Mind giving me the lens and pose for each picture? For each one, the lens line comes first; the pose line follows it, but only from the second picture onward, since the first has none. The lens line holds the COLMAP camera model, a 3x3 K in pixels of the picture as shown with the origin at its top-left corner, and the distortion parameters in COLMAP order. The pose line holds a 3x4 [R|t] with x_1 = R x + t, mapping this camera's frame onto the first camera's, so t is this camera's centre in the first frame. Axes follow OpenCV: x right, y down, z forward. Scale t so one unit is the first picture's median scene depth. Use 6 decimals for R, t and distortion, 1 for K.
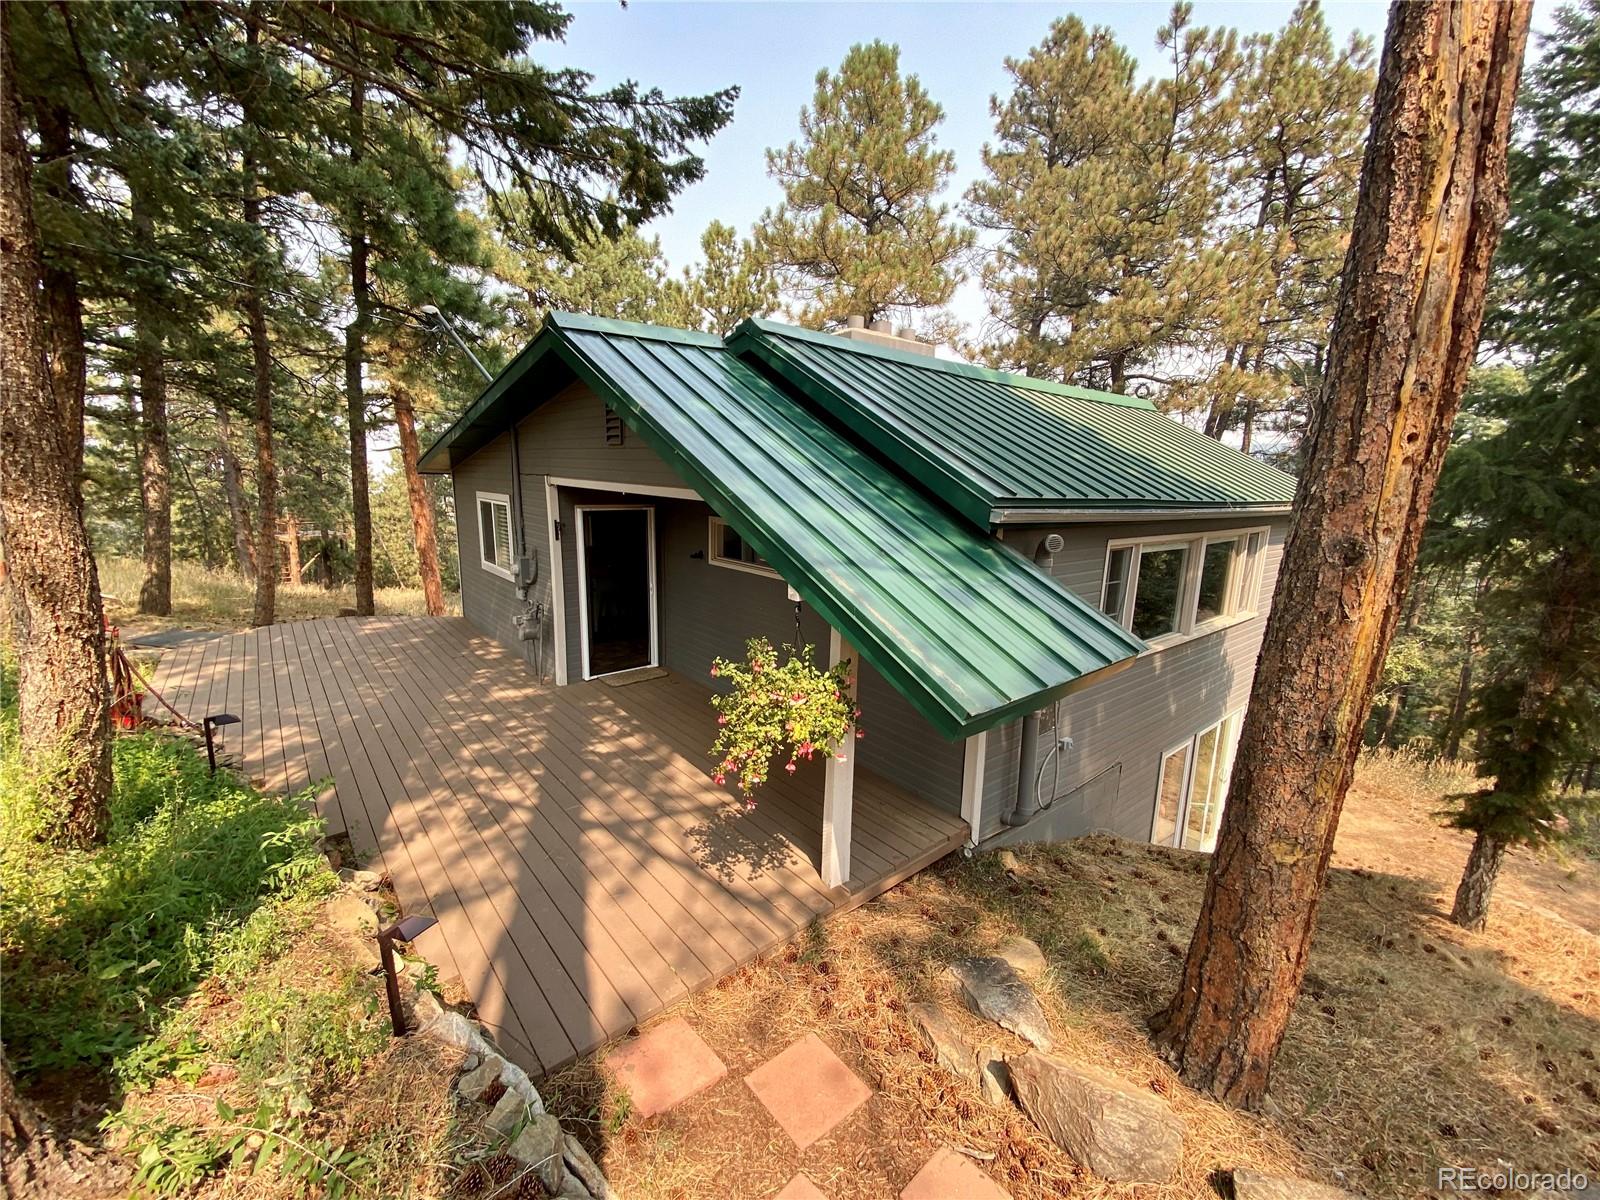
lens RADIAL K [[643.9, 0, 800.0], [0, 643.9, 600.0], [0, 0, 1]] dist [0.000567, -0.006645]
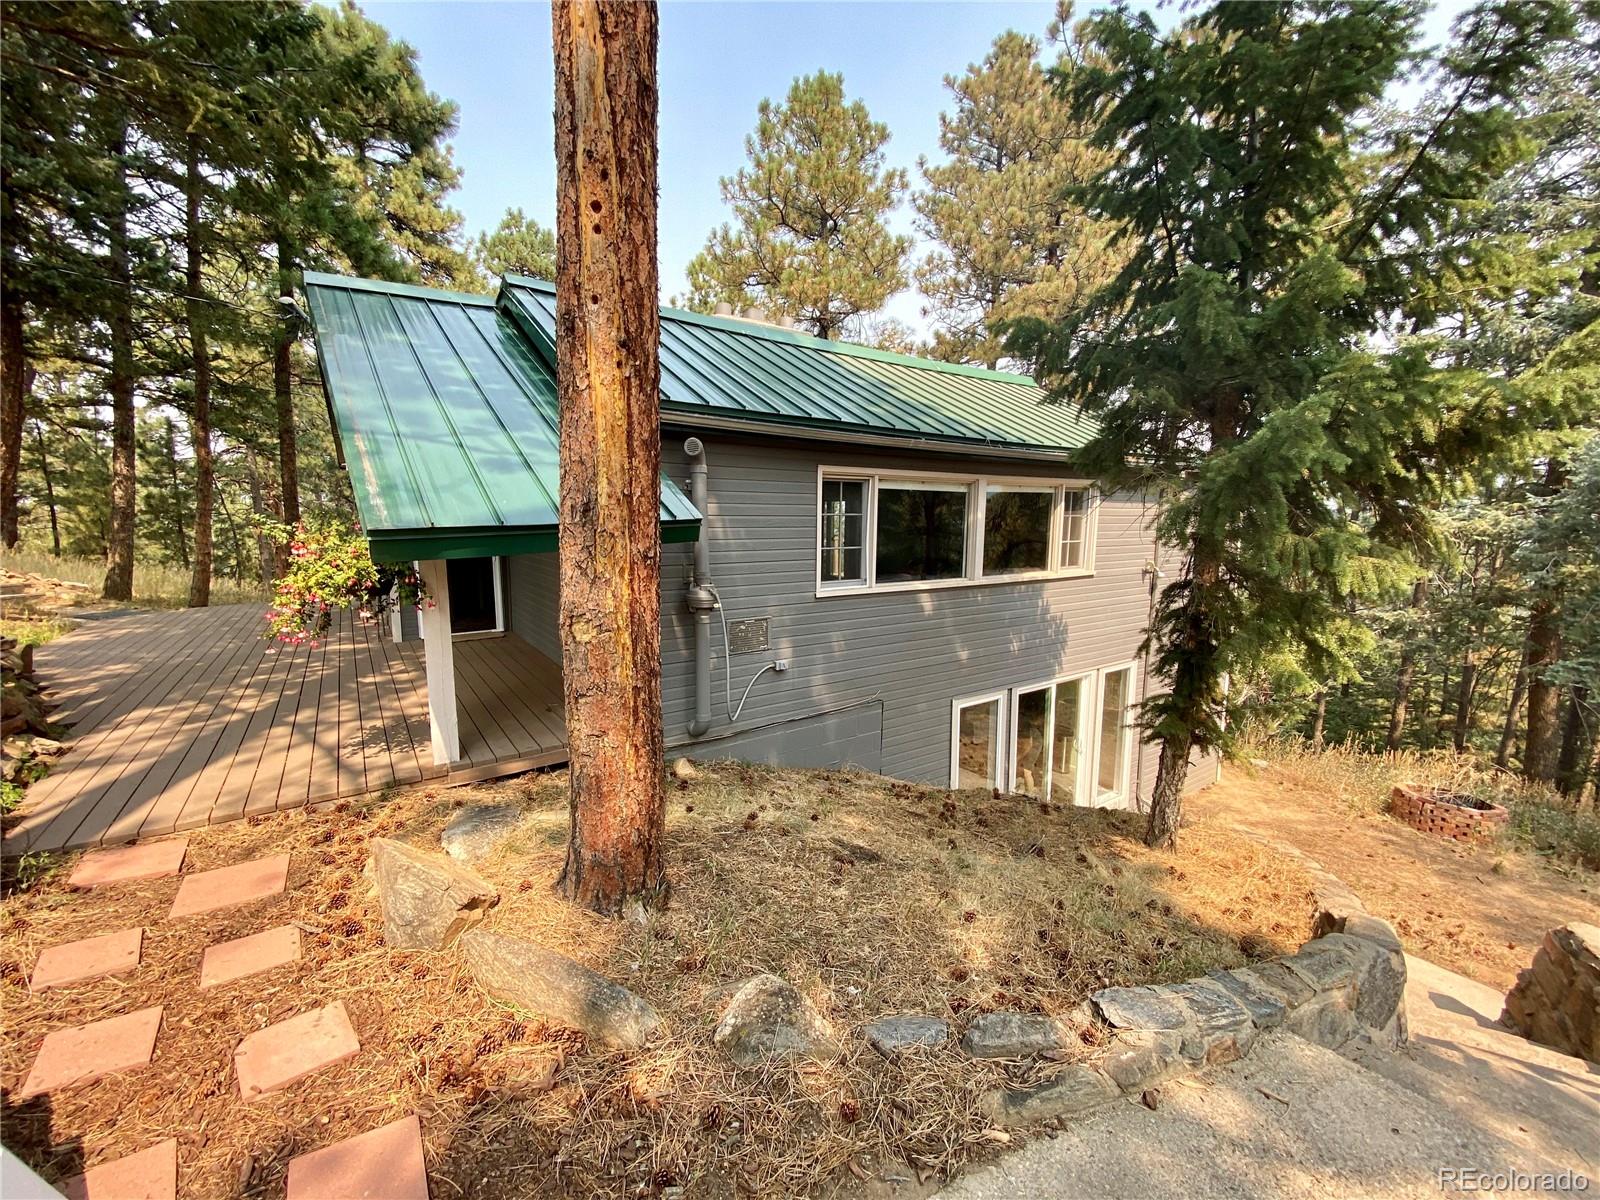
lens RADIAL K [[643.9, 0, 800.0], [0, 643.9, 600.0], [0, 0, 1]] dist [0.000567, -0.006645]
pose [[0.995911, -0.008775, -0.089912, 0.274856], [0.003399, 0.998206, -0.059775, 0.092533], [0.090276, 0.059225, 0.994154, 0.001133]]
